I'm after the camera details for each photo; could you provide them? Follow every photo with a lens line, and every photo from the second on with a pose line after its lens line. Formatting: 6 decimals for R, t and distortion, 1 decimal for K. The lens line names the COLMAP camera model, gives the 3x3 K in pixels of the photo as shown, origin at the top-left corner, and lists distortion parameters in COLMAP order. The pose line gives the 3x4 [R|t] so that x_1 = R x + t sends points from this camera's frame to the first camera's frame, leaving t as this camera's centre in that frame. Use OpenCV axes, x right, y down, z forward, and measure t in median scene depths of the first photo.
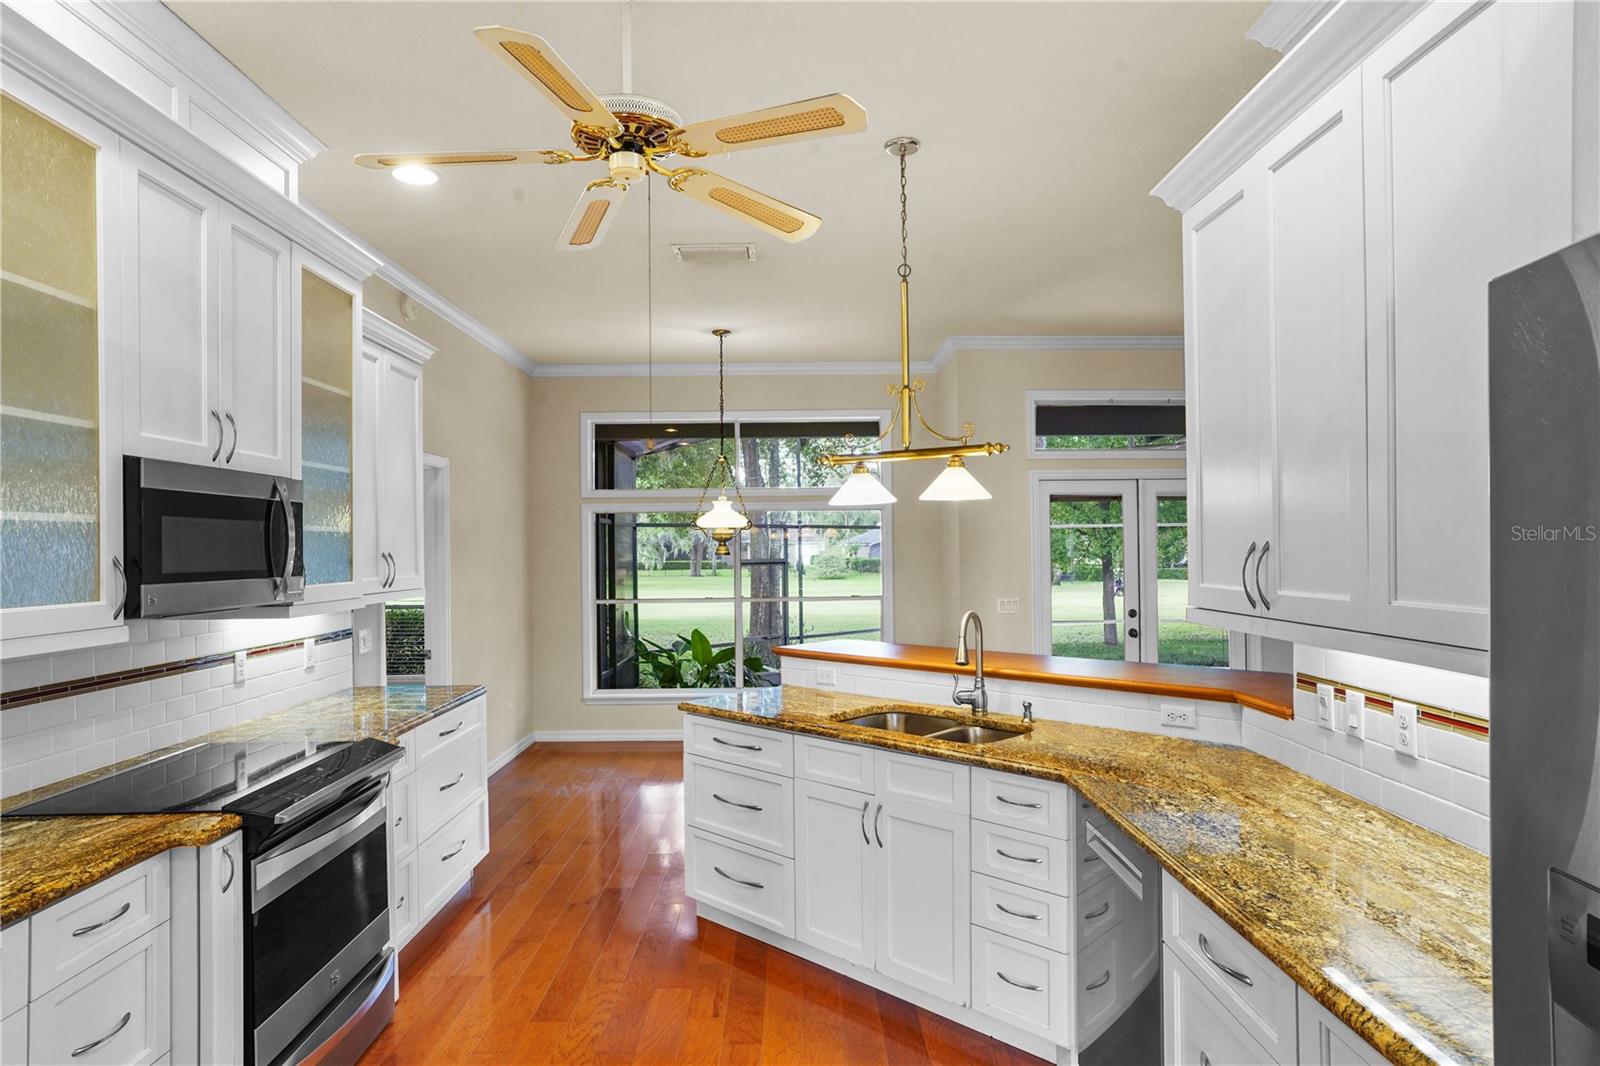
lens RADIAL K [[931.9, 0, 799.9], [0, 931.9, 544.0], [0, 0, 1]] dist [0.002425, 0.000249]
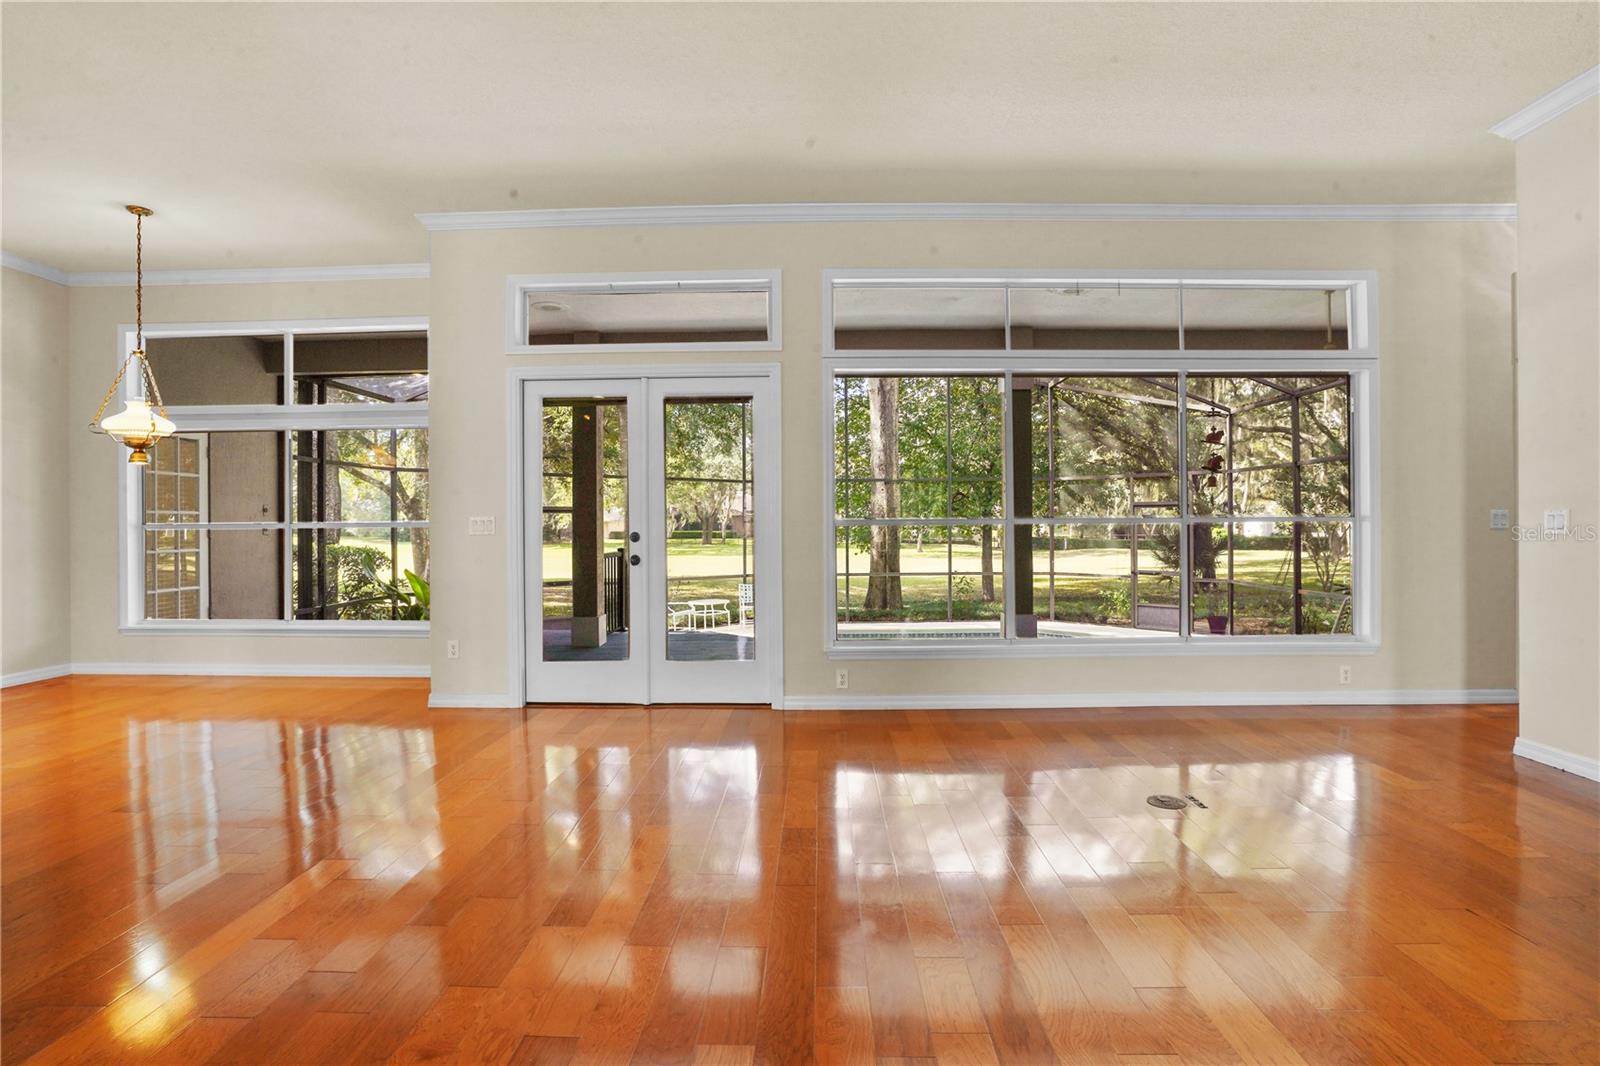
lens RADIAL K [[782.2, 0, 794.1], [0, 782.2, 529.1], [0, 0, 1]] dist [-0.044062, 0.001316]
pose [[0.999121, 0.007220, -0.041298, 0.527309], [-0.006781, 0.999919, 0.010765, 0.058290], [0.041372, -0.010475, 0.999089, 0.298970]]
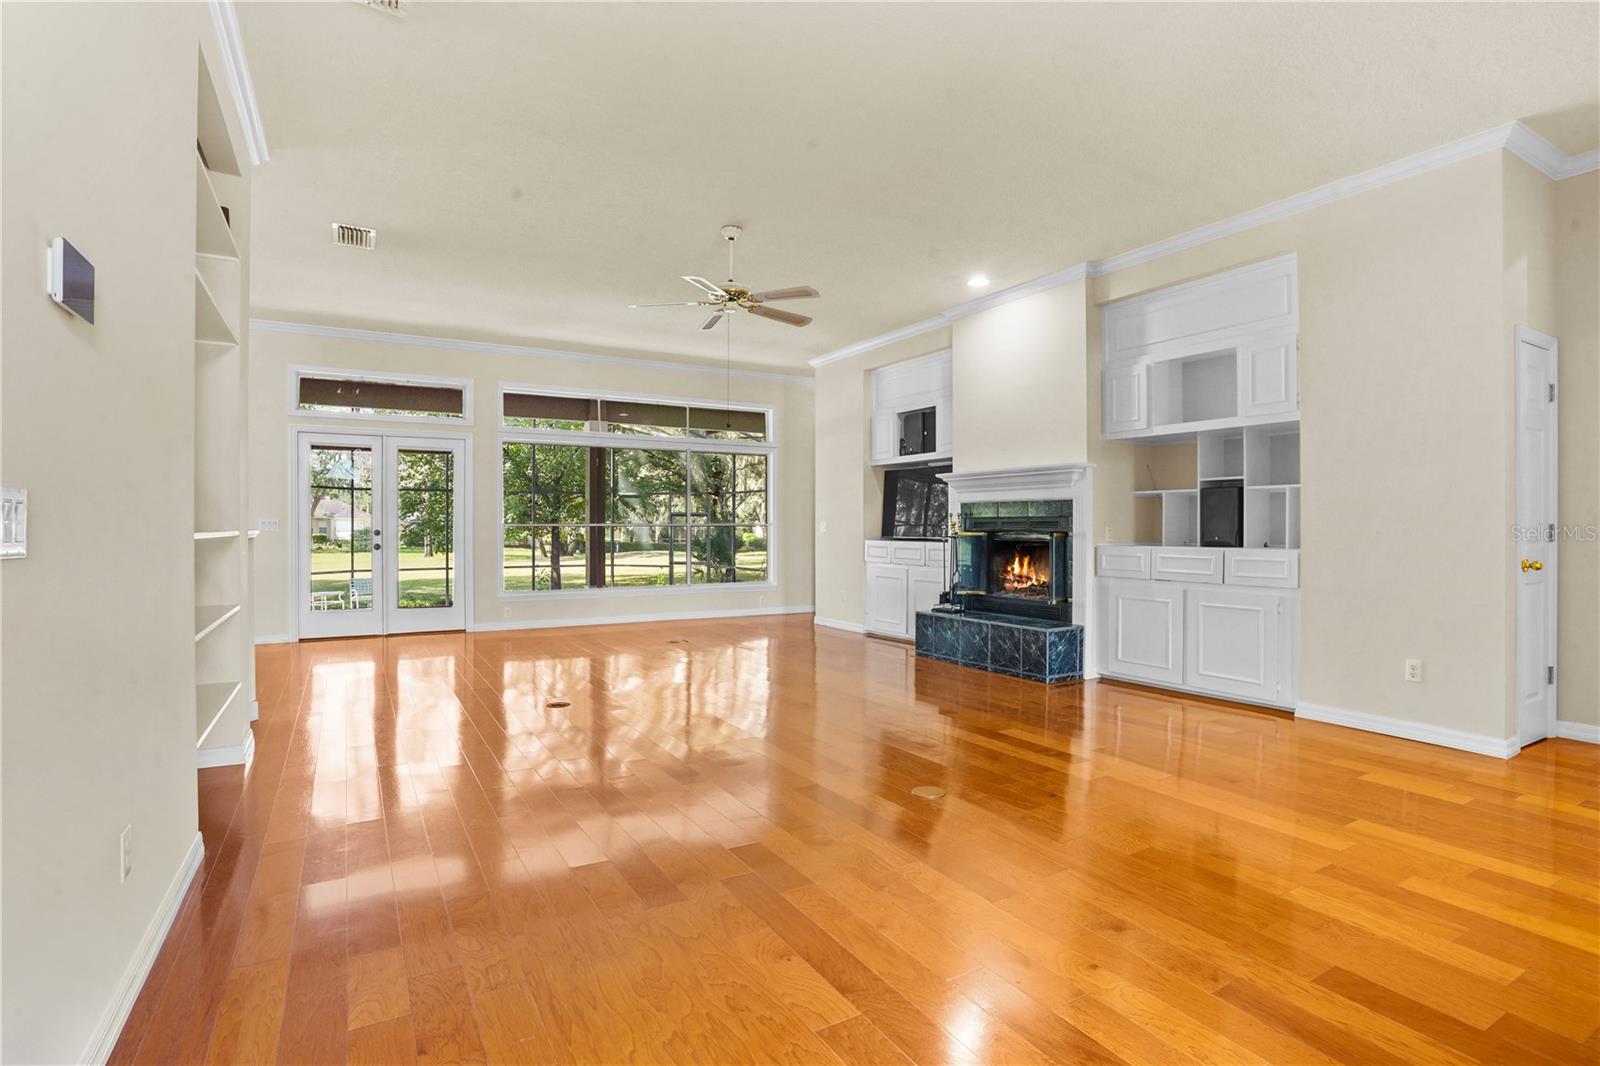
lens RADIAL K [[792.0, 0, 818.6], [0, 792.0, 530.5], [0, 0, 1]] dist [-0.047165, 0.000369]
pose [[0.854844, 0.013006, 0.518721, 0.321518], [-0.015138, 0.999885, -0.000123, 0.060690], [-0.518663, -0.007747, 0.854943, -0.302390]]
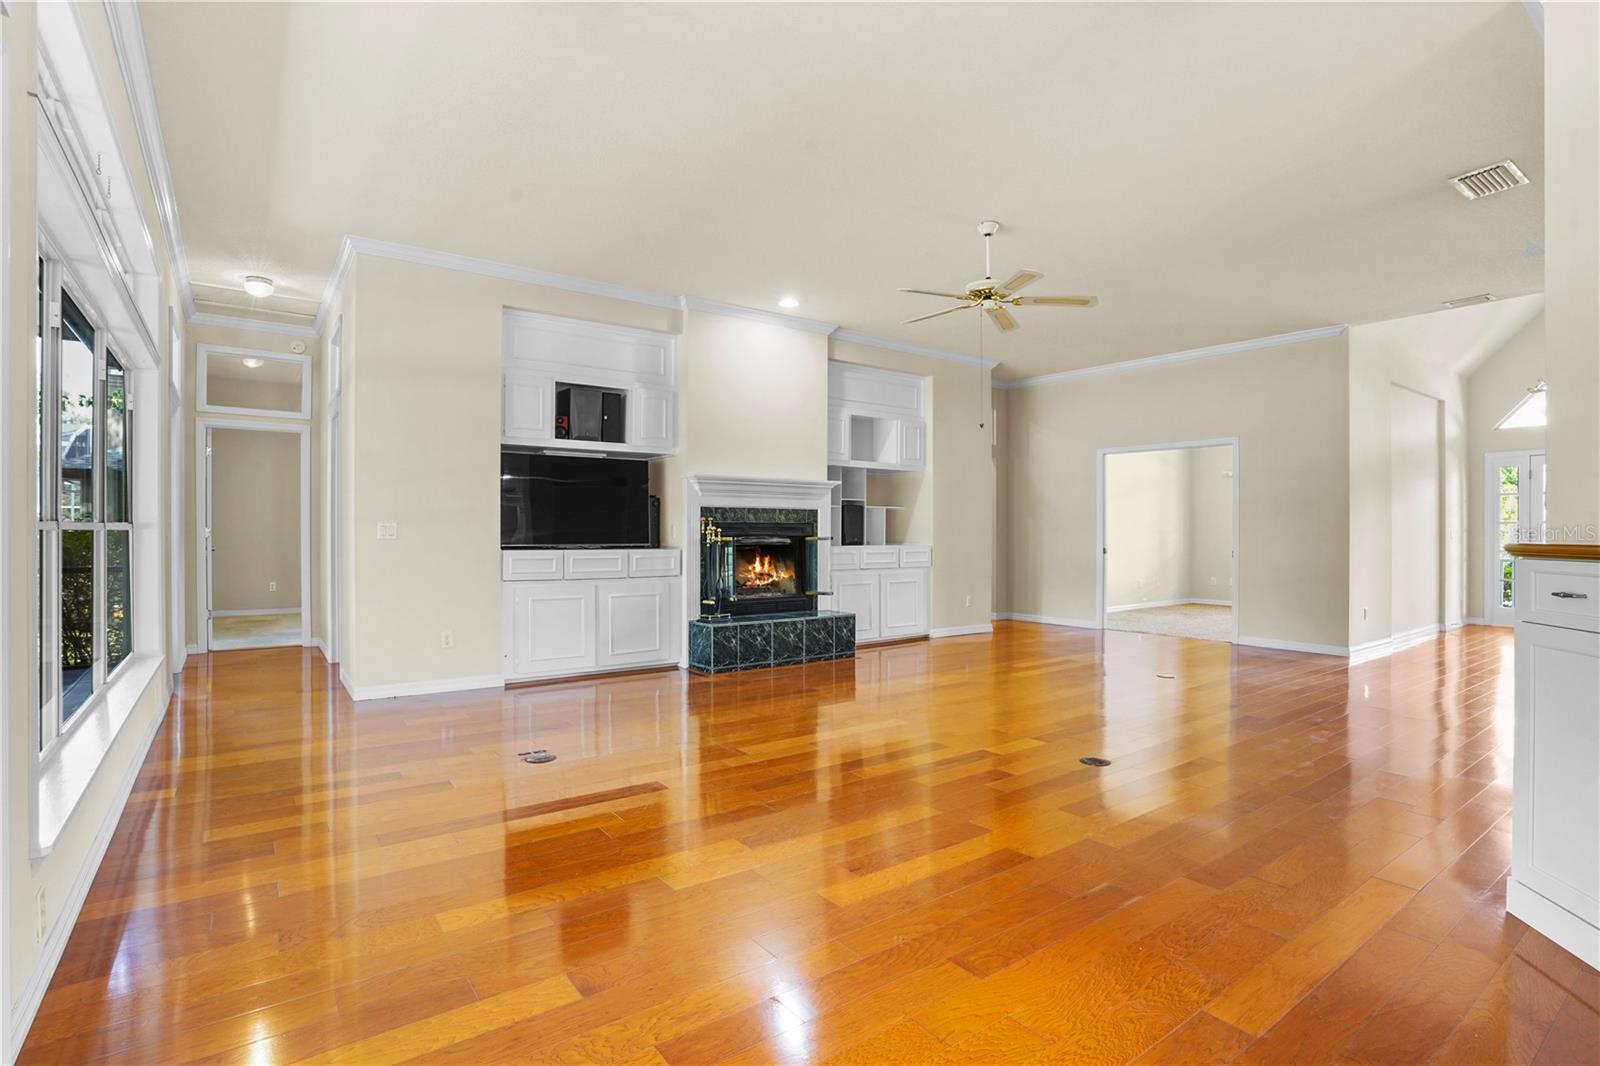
lens RADIAL K [[782.2, 0, 794.1], [0, 782.2, 529.1], [0, 0, 1]] dist [-0.044062, 0.001316]
pose [[-0.585647, 0.010138, 0.810503, 0.168865], [-0.001087, 0.999911, -0.013293, 0.062559], [-0.810565, -0.008666, -0.585584, 0.922390]]
